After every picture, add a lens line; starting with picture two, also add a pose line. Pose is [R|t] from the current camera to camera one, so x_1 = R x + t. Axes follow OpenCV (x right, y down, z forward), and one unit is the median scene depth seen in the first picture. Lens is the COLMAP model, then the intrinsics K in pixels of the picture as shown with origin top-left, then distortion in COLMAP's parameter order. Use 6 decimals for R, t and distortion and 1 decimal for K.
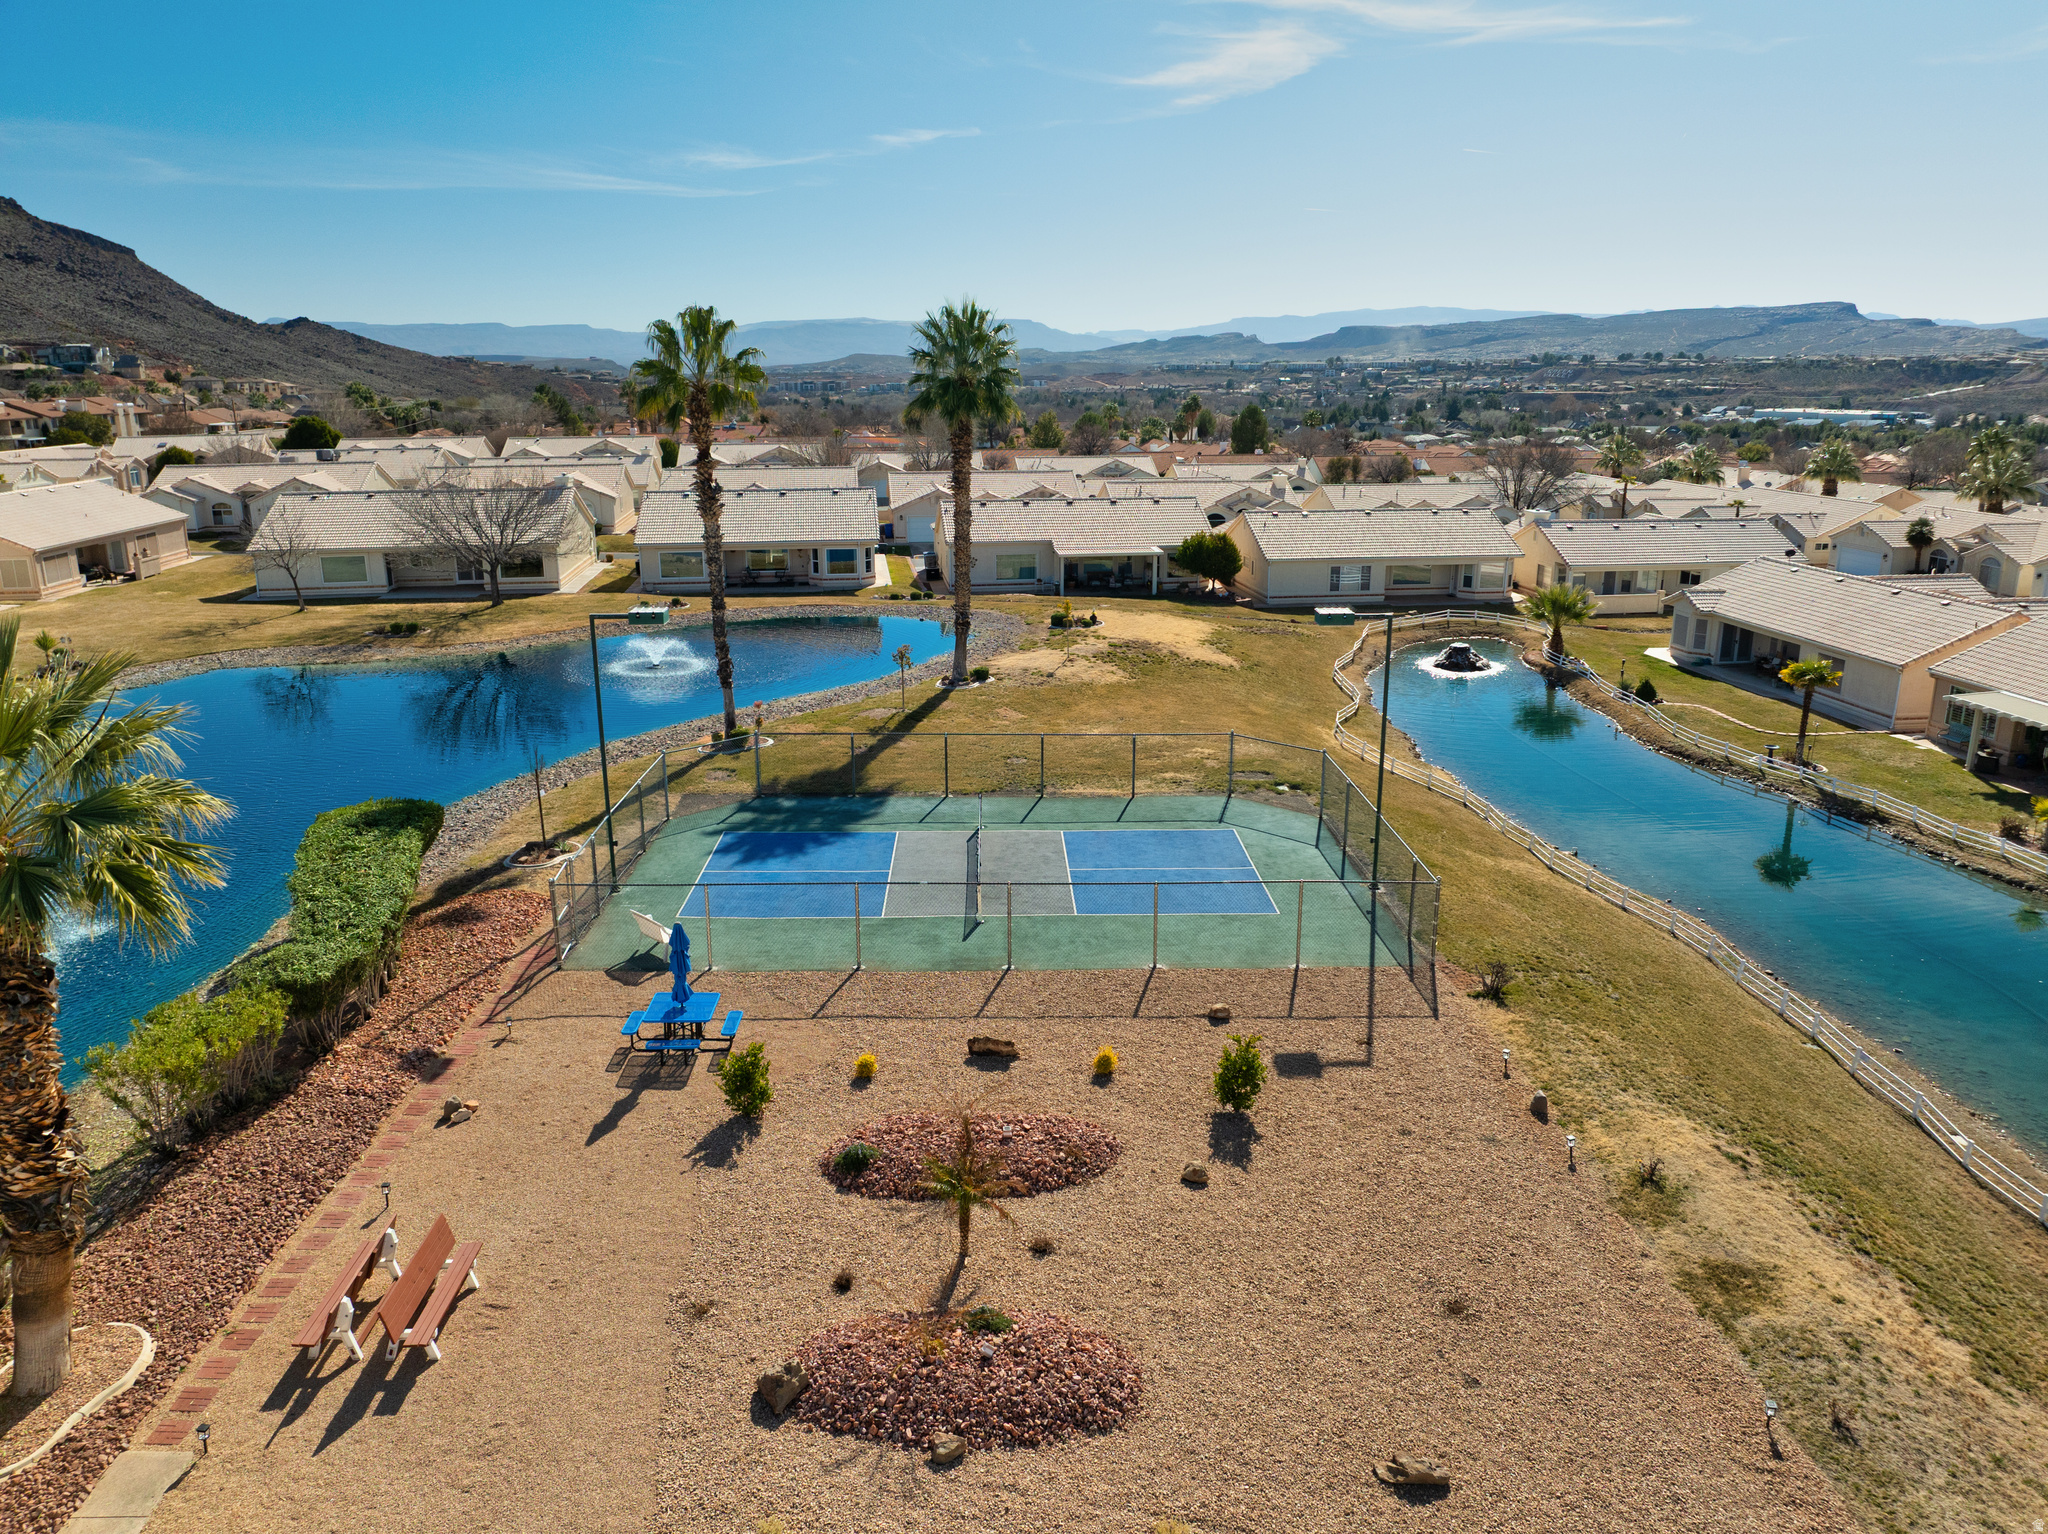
lens RADIAL K [[1440.5, 0, 1024.0], [0, 1440.5, 767.0], [0, 0, 1]] dist [-0.042503, 0.006845]
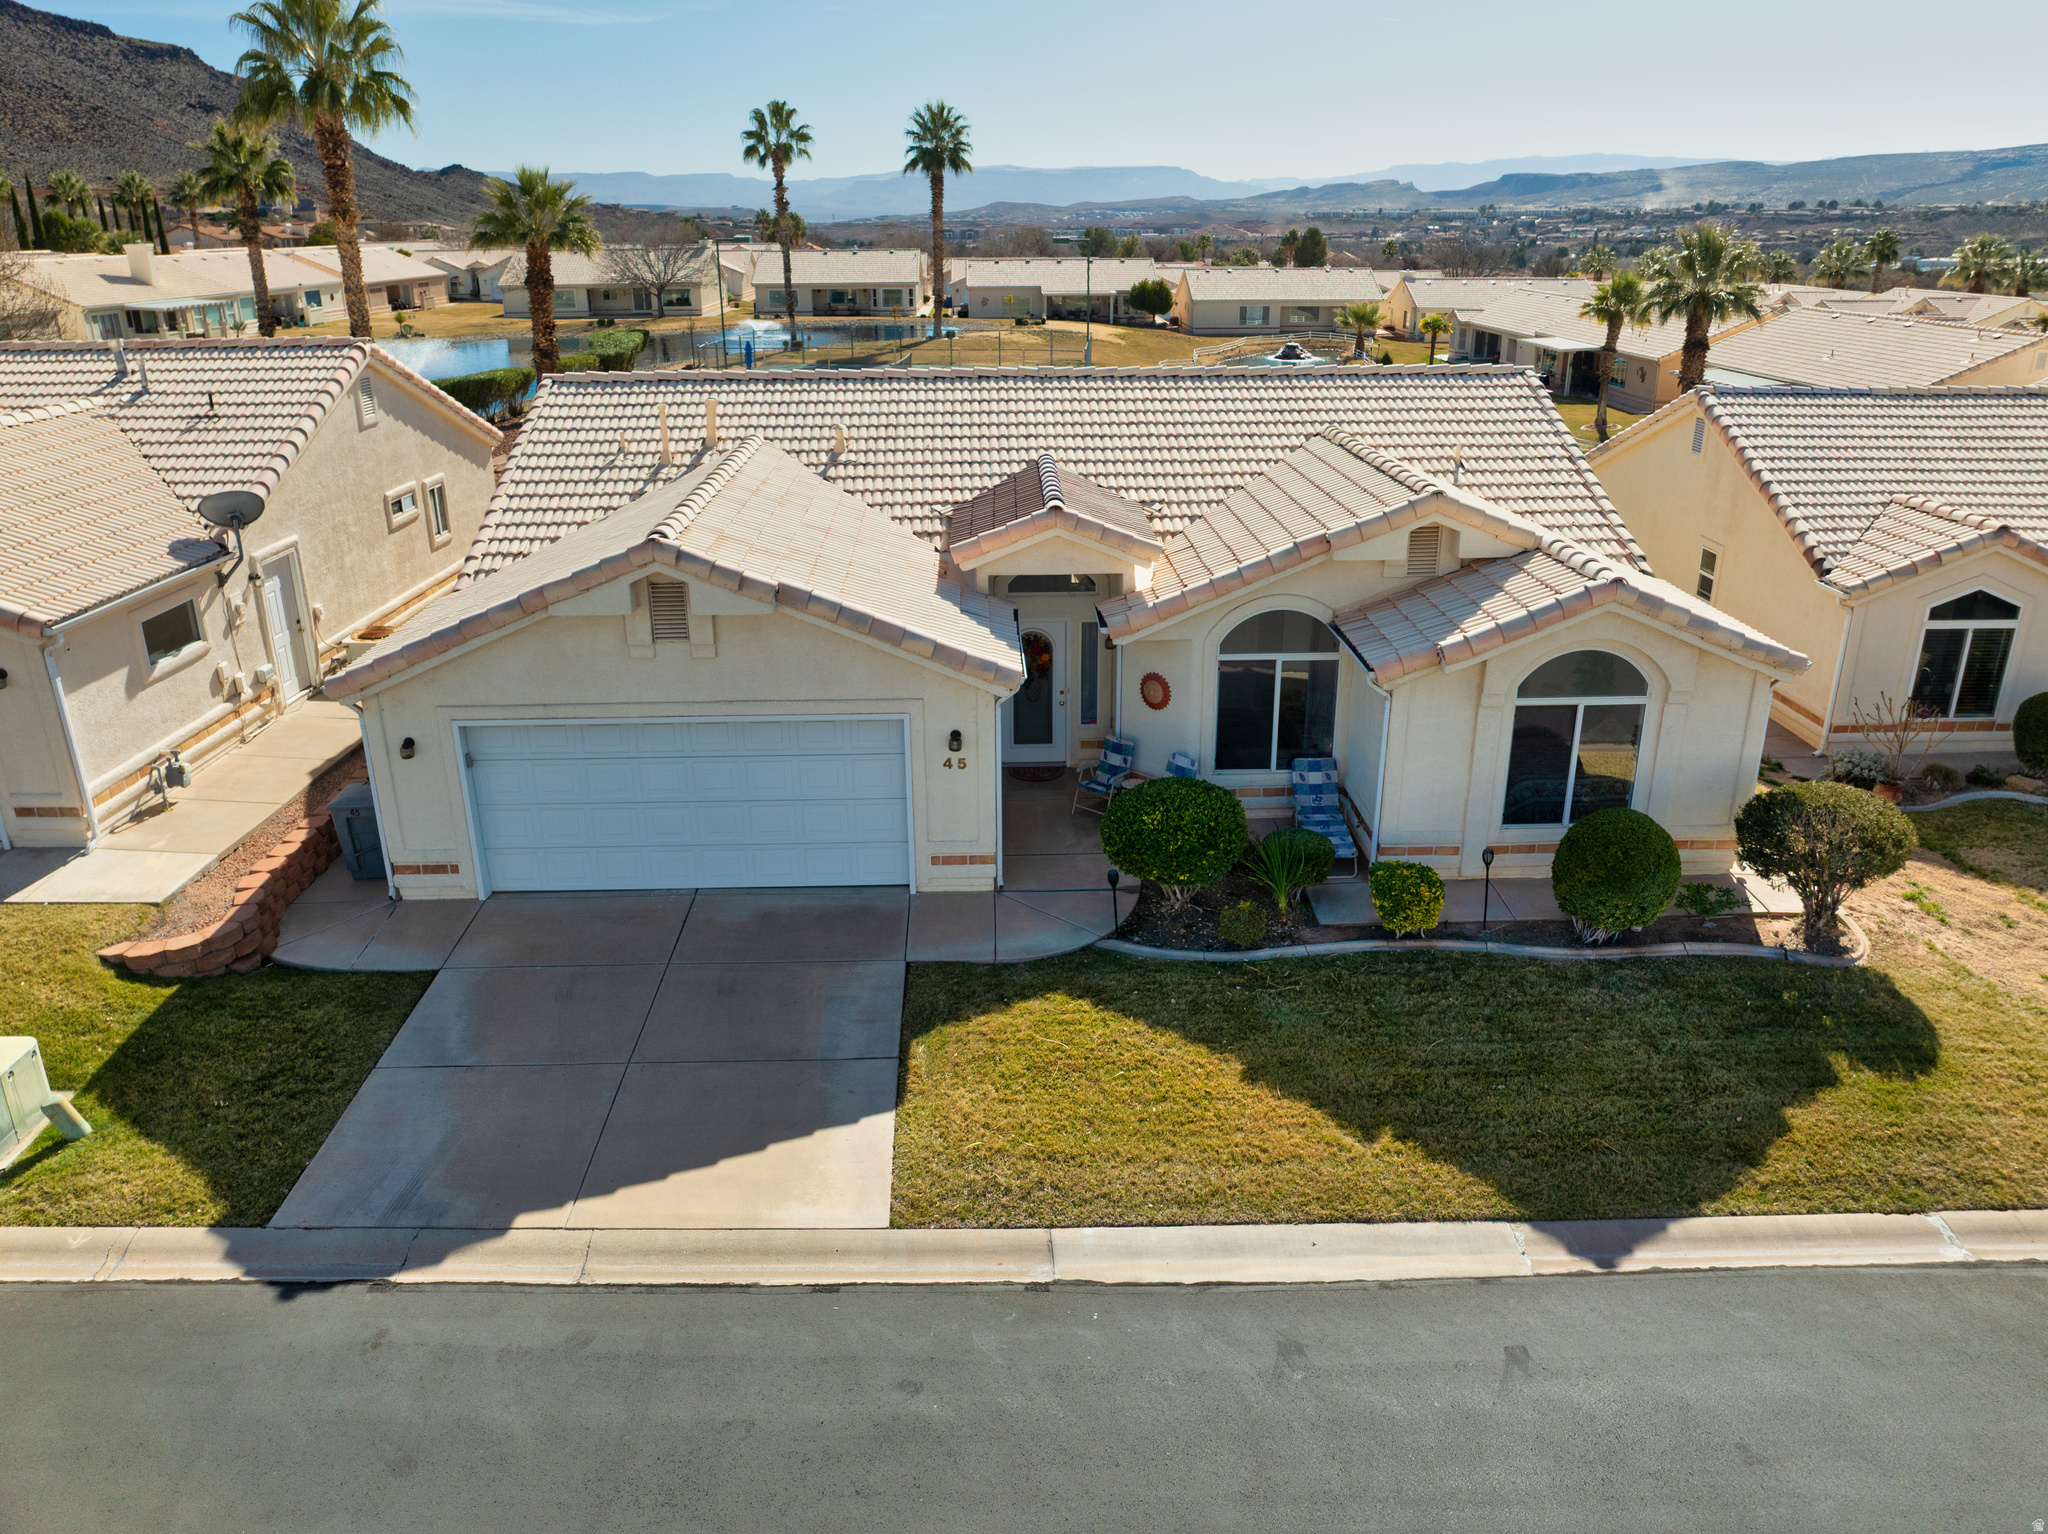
lens RADIAL K [[1450.9, 0, 1024.0], [0, 1450.9, 767.0], [0, 0, 1]] dist [-0.064315, 0.039391]
pose [[0.995357, 0.032874, -0.090459, 0.224446], [-0.024305, 0.995252, 0.094253, 0.277247], [0.093128, -0.091617, 0.991430, -0.694074]]
